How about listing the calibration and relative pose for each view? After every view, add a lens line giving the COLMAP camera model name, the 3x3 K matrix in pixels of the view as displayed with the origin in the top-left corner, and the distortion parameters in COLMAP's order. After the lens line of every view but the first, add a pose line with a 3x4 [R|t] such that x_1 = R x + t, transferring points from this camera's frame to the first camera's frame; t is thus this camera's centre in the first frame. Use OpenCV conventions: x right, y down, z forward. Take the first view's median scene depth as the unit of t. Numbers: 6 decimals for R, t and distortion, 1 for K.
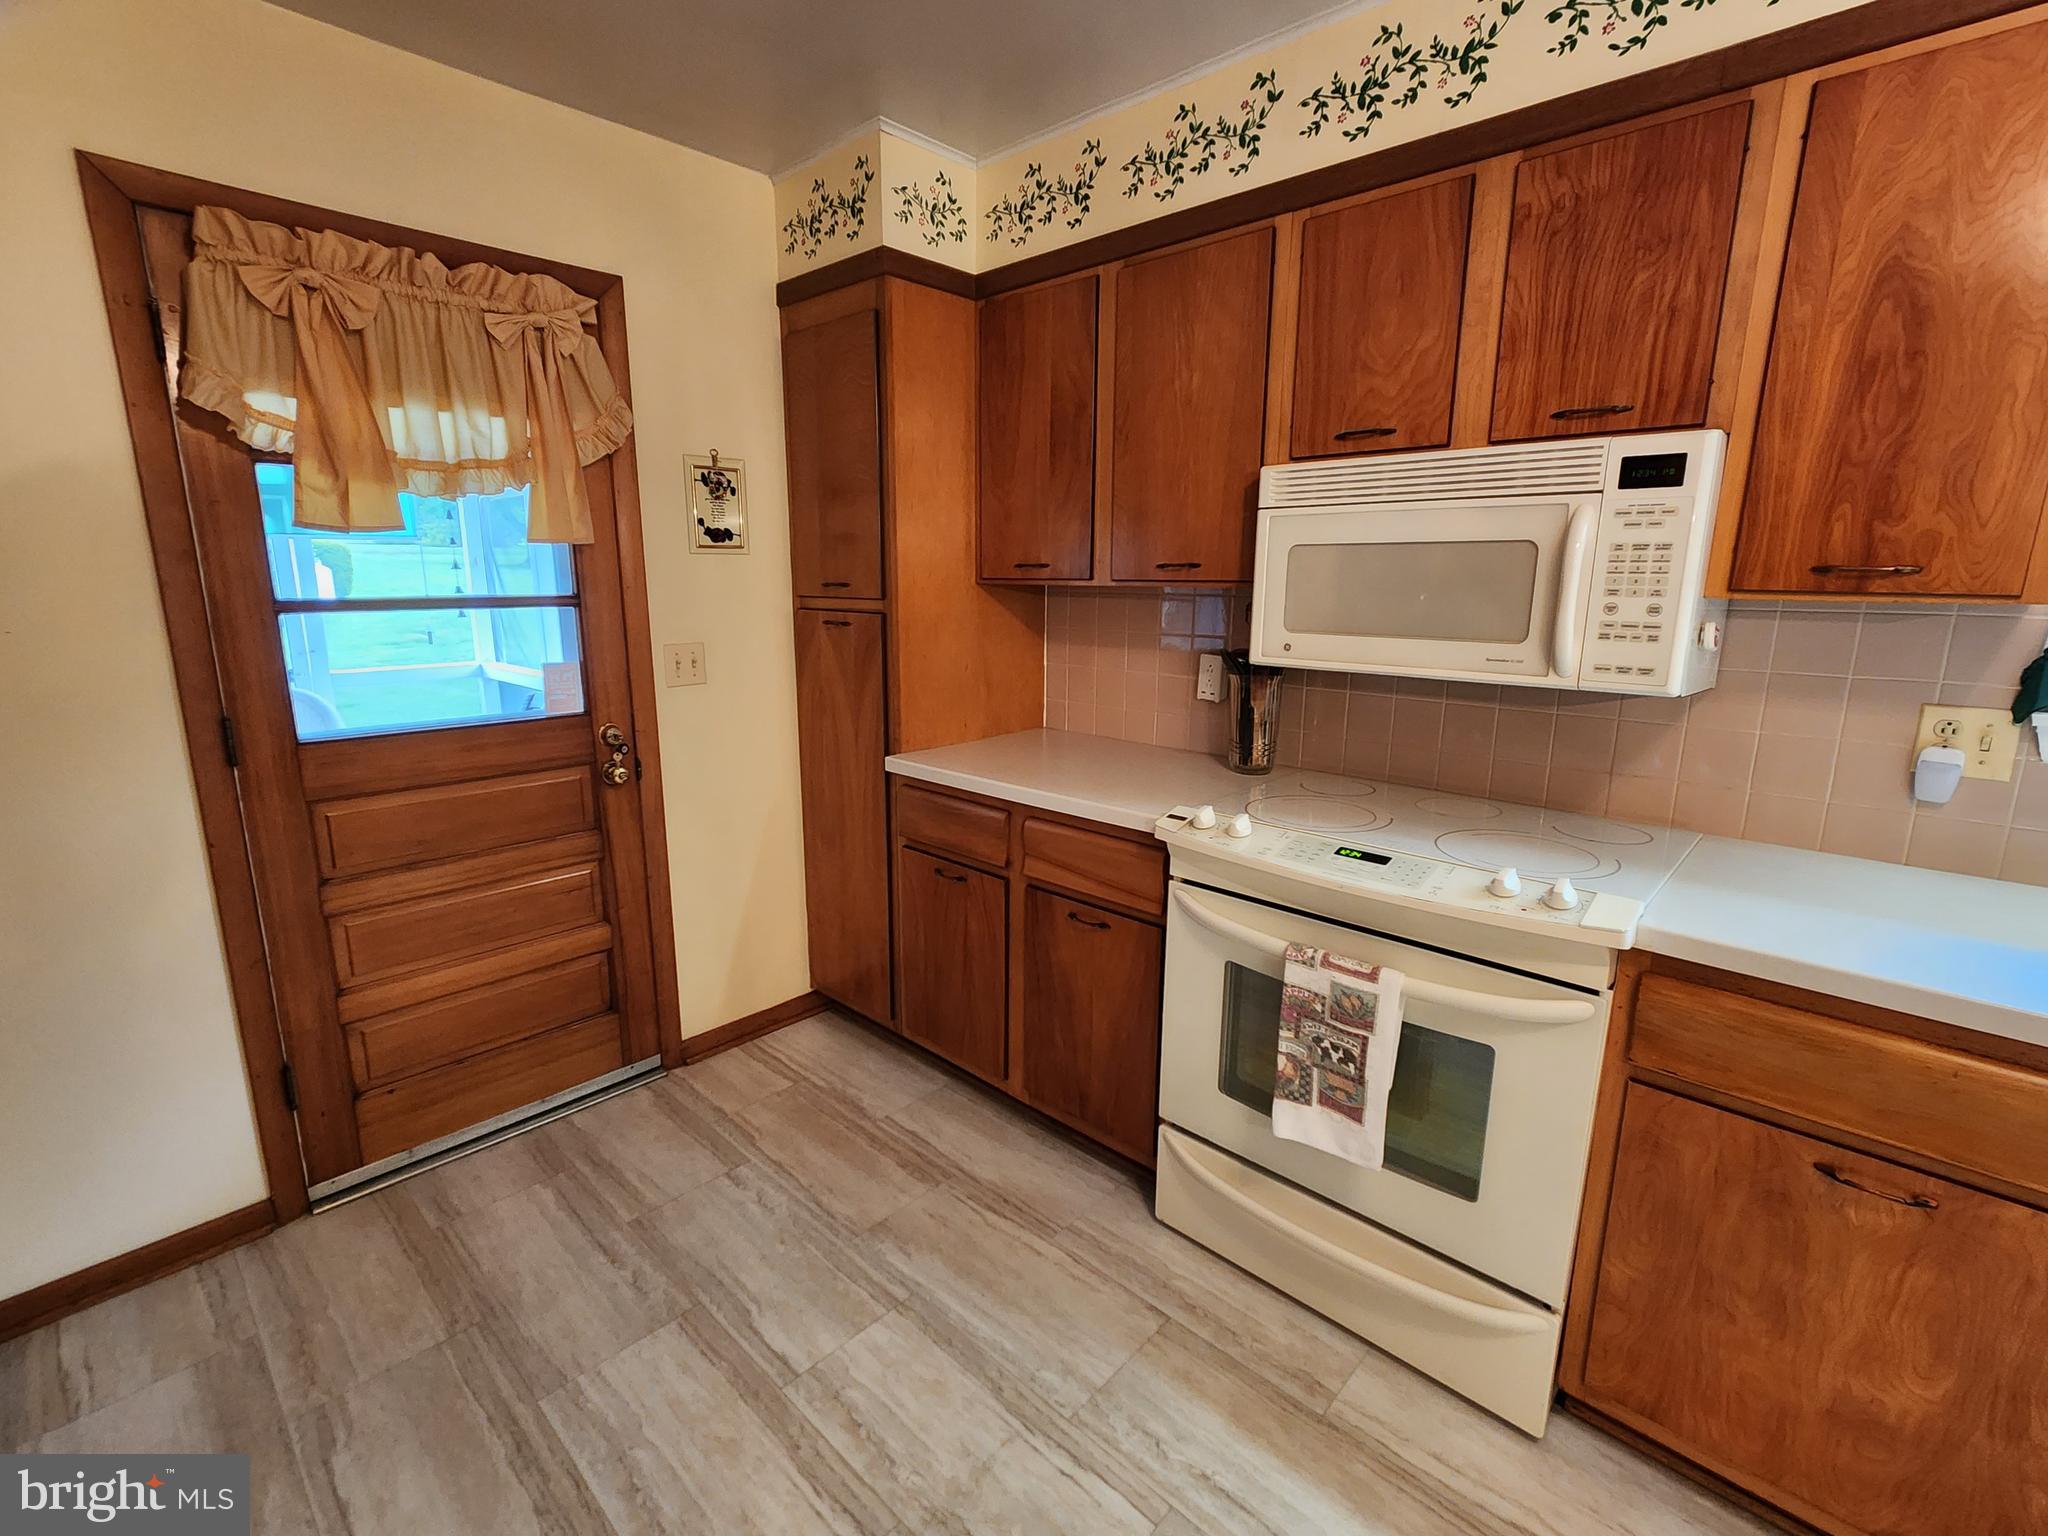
lens RADIAL K [[904.8, 0, 1016.8], [0, 904.8, 754.9], [0, 0, 1]] dist [-0.003031, -0.000510]
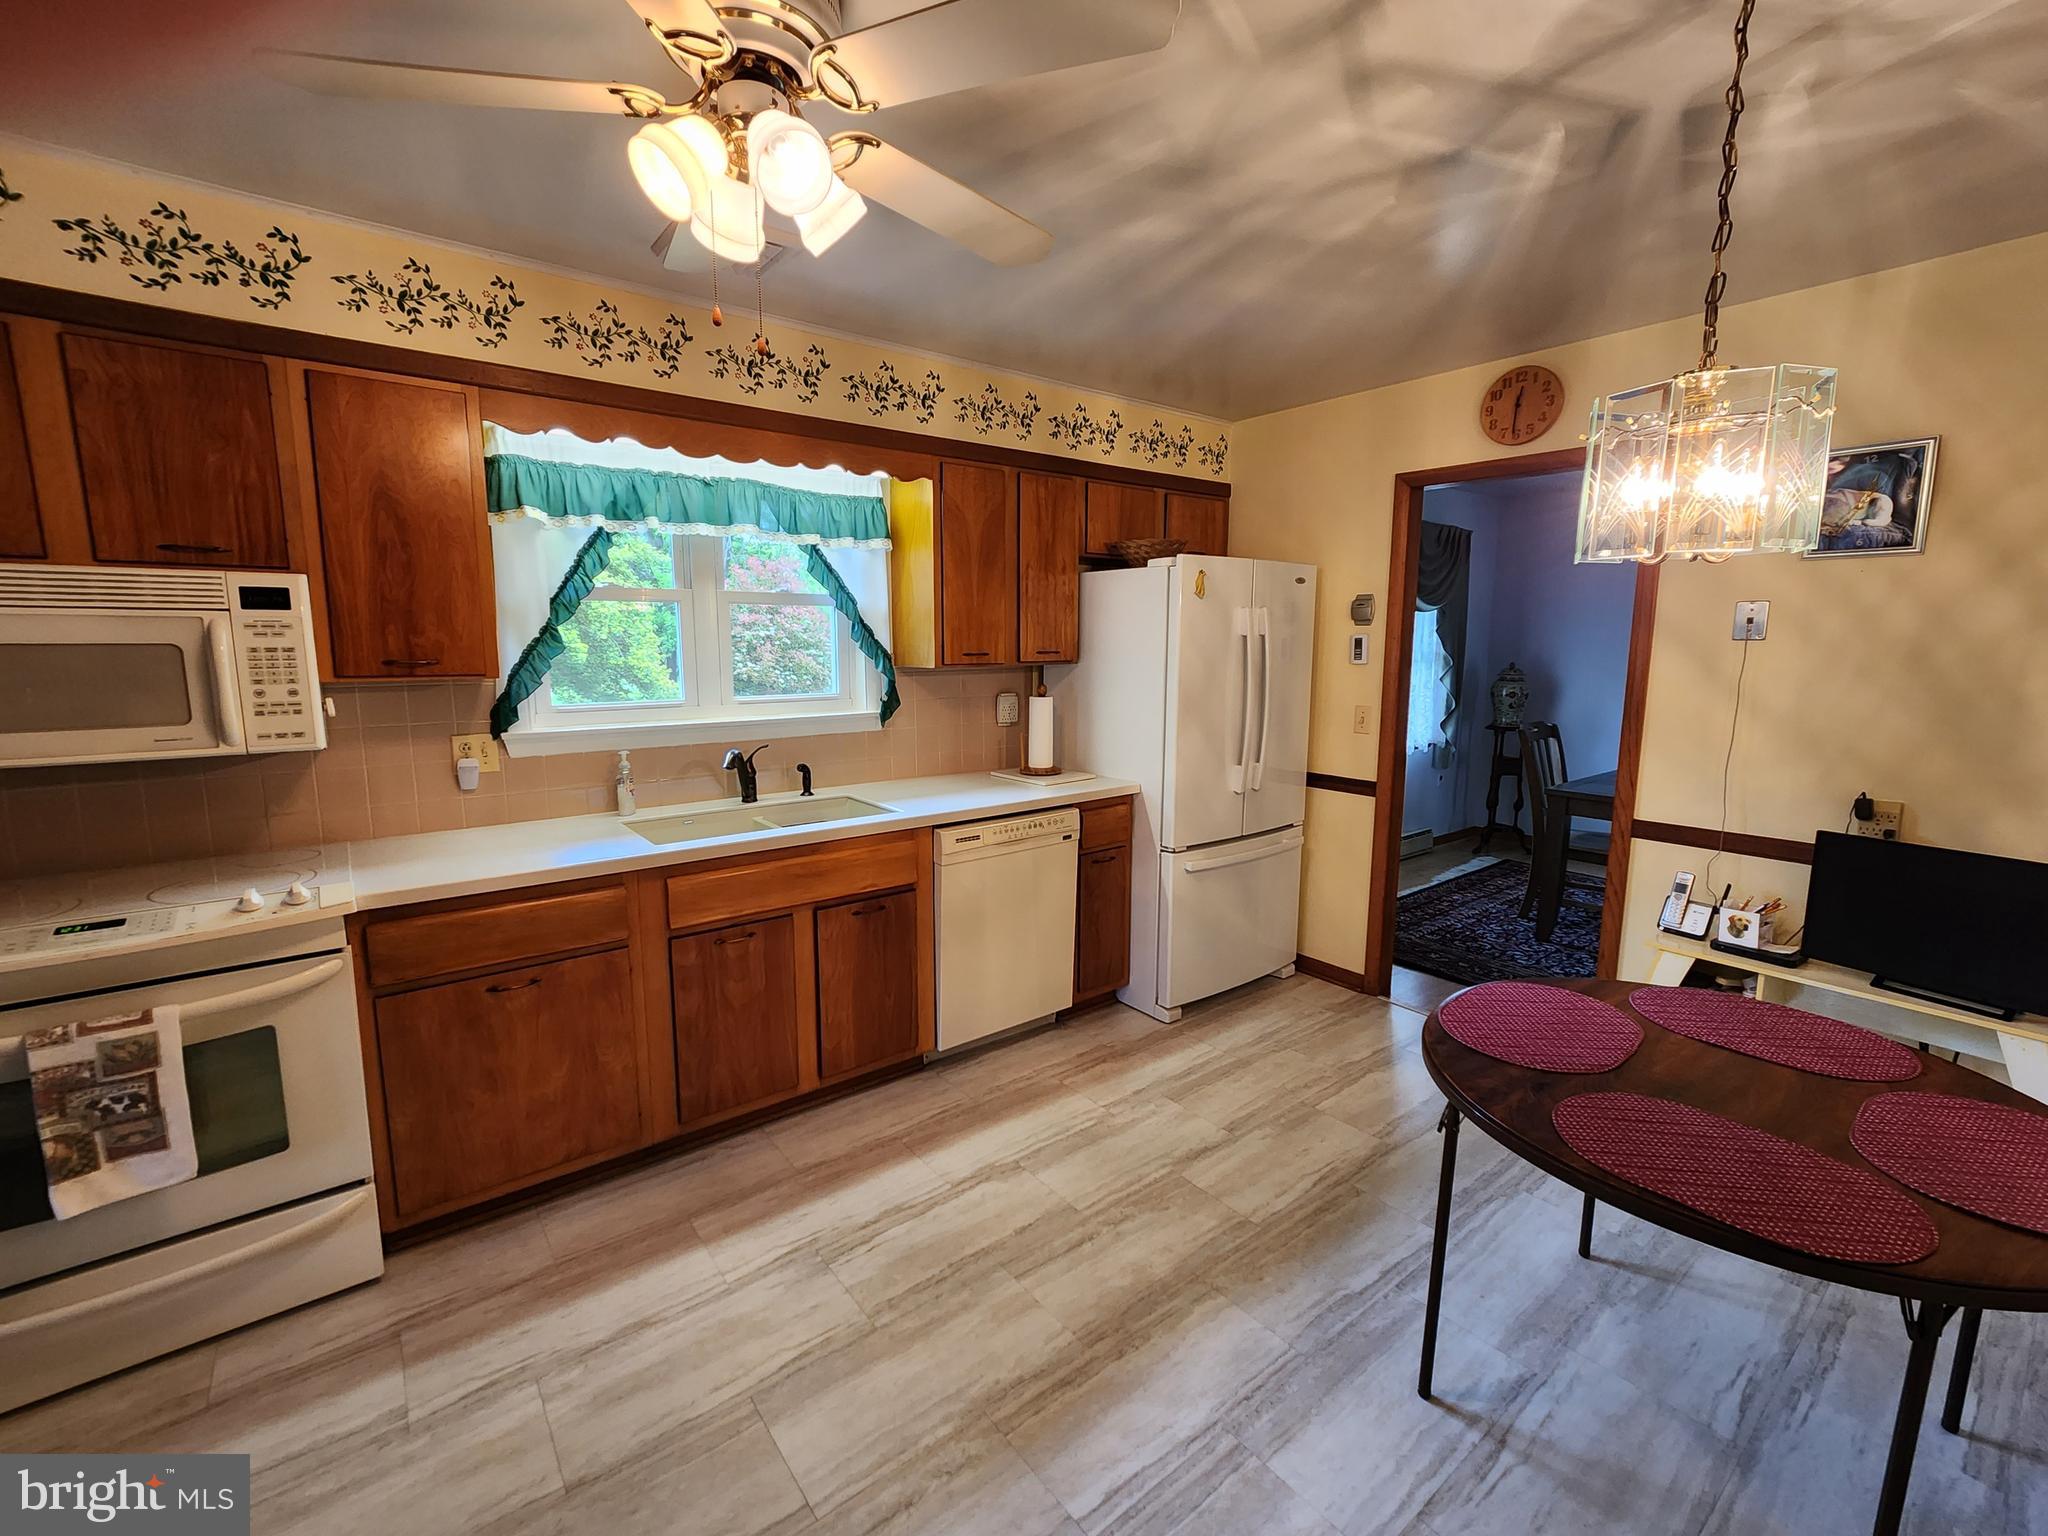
lens RADIAL K [[908.6, 0, 1024.0], [0, 908.6, 768.0], [0, 0, 1]] dist [-0.001349, 0.010989]
pose [[0.139543, -0.144461, 0.979622, -0.574284], [0.199870, 0.973048, 0.115021, 0.023608], [-0.969835, 0.179746, 0.164655, -0.354252]]
